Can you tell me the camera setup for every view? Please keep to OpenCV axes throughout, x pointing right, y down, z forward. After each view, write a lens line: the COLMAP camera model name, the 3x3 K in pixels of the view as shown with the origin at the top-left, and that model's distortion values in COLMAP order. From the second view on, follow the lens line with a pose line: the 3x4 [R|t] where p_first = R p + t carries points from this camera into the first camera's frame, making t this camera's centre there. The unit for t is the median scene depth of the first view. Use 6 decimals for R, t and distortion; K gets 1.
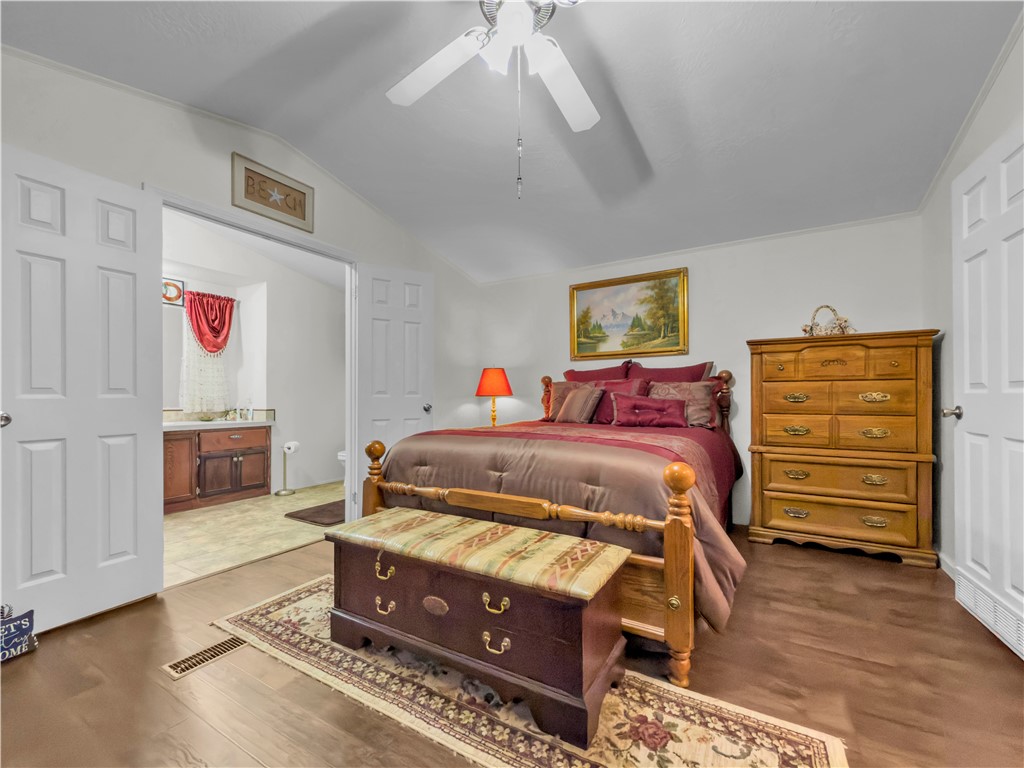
lens RADIAL K [[429.6, 0, 514.4], [0, 429.6, 394.6], [0, 0, 1]] dist [-0.002125, -0.000401]
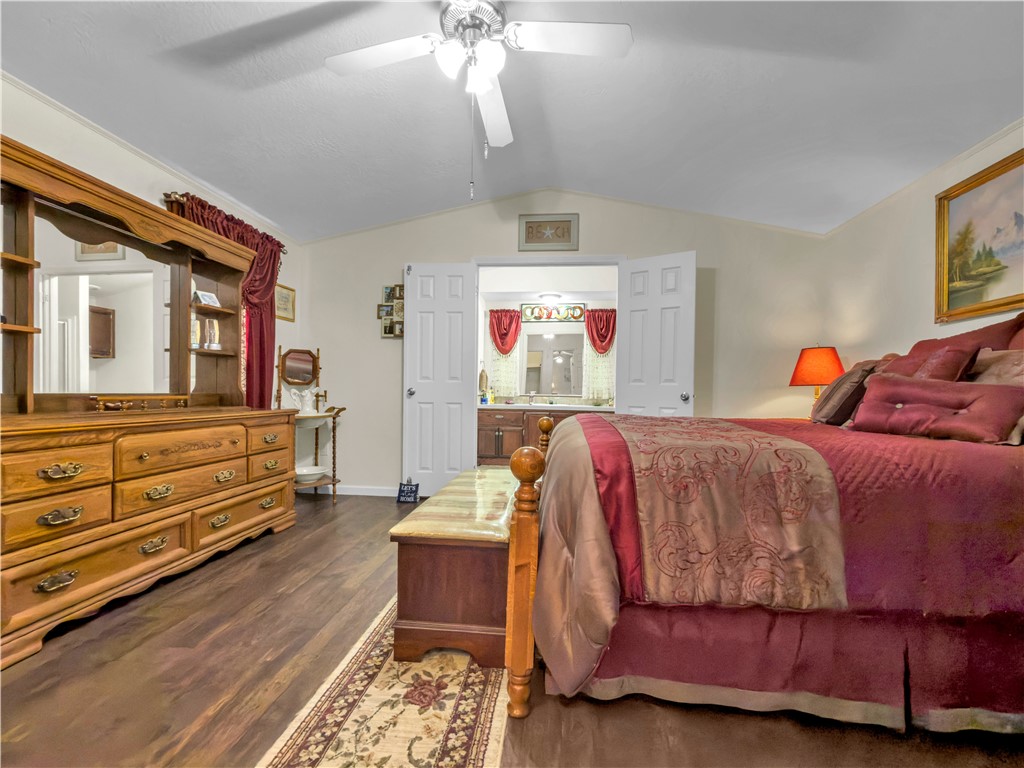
lens RADIAL K [[429.6, 0, 514.4], [0, 429.6, 394.6], [0, 0, 1]] dist [-0.002125, -0.000401]
pose [[0.421007, 0.015588, -0.906924, 0.570769], [-0.013343, 0.999851, 0.010991, 0.024259], [0.906959, 0.007473, 0.421152, 0.322967]]
